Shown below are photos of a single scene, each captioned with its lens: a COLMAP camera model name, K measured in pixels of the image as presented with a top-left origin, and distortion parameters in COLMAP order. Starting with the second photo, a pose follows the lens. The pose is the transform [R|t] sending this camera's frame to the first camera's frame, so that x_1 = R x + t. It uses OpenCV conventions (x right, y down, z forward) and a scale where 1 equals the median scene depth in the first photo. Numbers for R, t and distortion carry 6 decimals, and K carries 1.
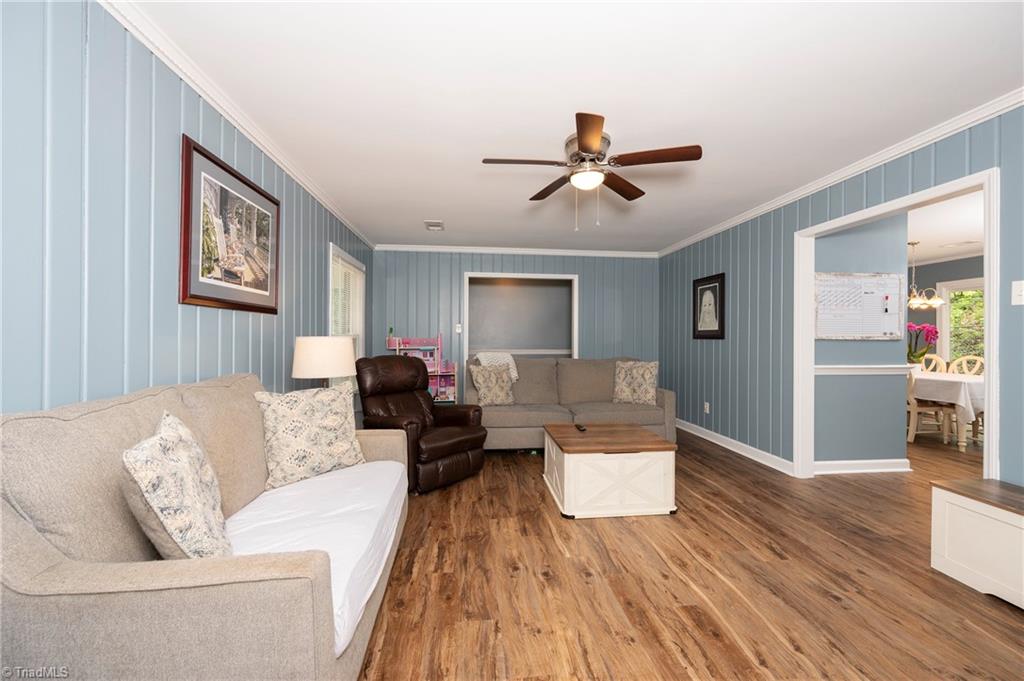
lens RADIAL K [[402.5, 0, 511.1], [0, 402.5, 338.8], [0, 0, 1]] dist [0.001173, 0.000032]
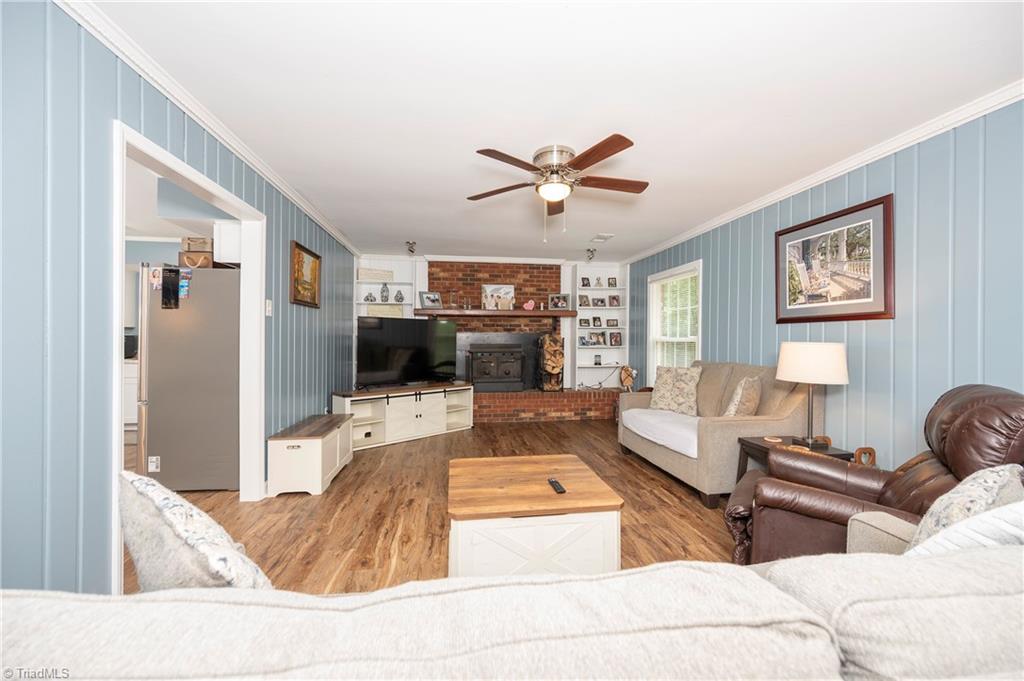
lens RADIAL K [[402.6, 0, 512.5], [0, 402.6, 335.9], [0, 0, 1]] dist [0.001421, -0.000049]
pose [[-0.999063, -0.010724, -0.041925, 0.419646], [-0.010682, 0.999942, -0.001227, -0.016104], [0.041936, -0.000778, -0.999120, 2.525889]]
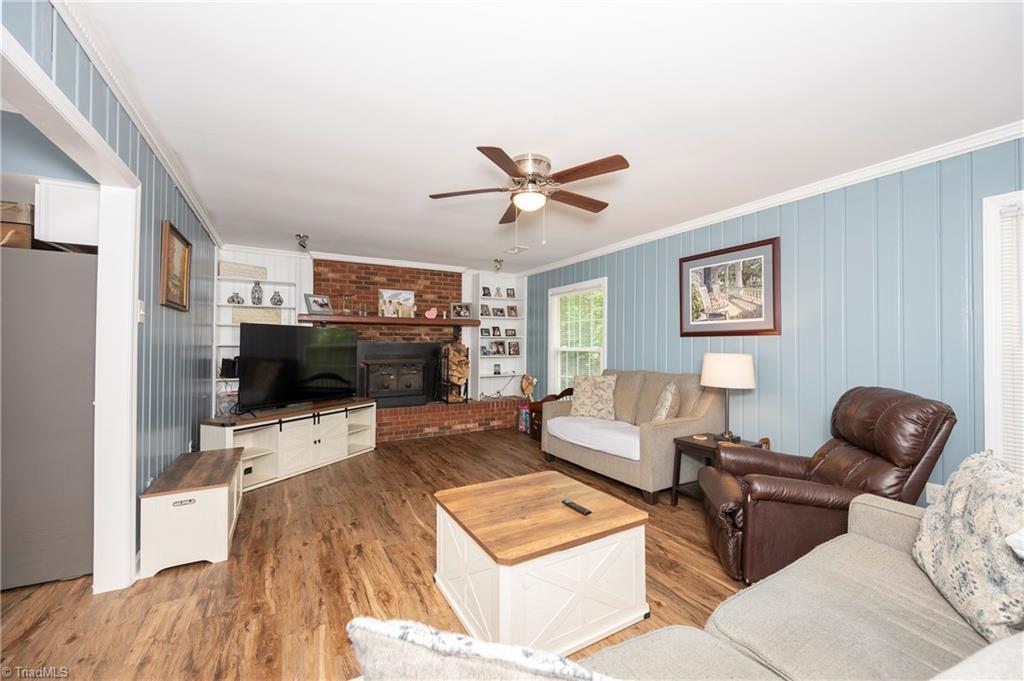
lens RADIAL K [[402.5, 0, 511.1], [0, 402.5, 338.8], [0, 0, 1]] dist [0.001173, 0.000032]
pose [[-0.916334, -0.015030, -0.400132, 0.789635], [-0.010158, 0.999846, -0.014292, -0.034400], [0.400285, -0.009032, -0.916346, 2.362115]]
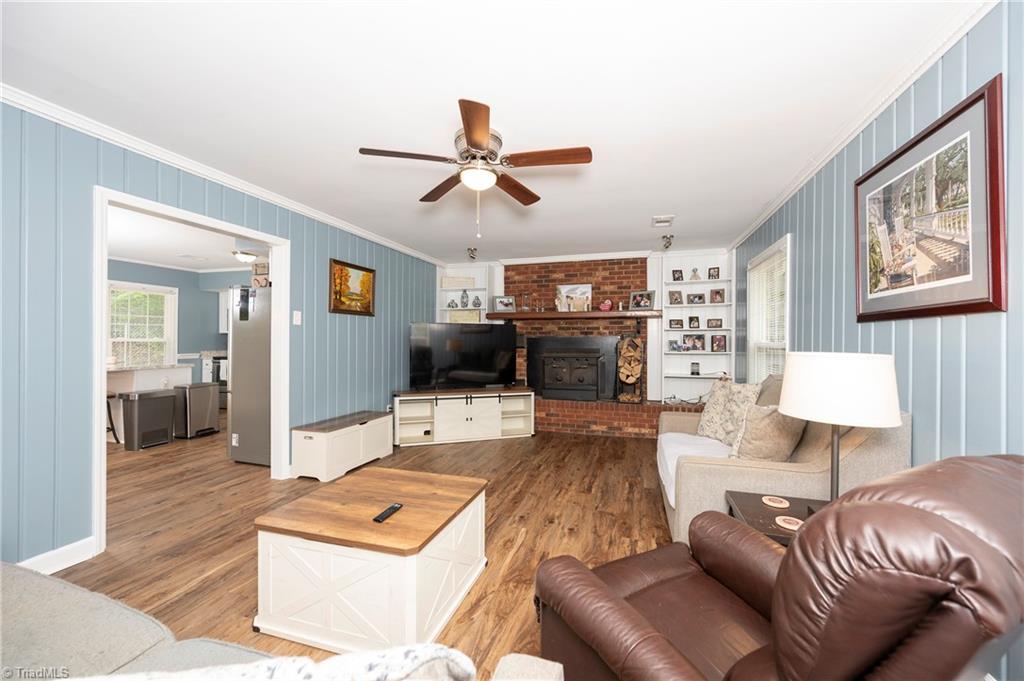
lens RADIAL K [[402.5, 0, 516.4], [0, 402.5, 337.0], [0, 0, 1]] dist [0.000347, 0.000161]
pose [[-0.921652, -0.006757, 0.387957, -0.318945], [-0.007180, 0.999974, 0.000358, -0.035206], [-0.387950, -0.002456, -0.921677, 2.248017]]
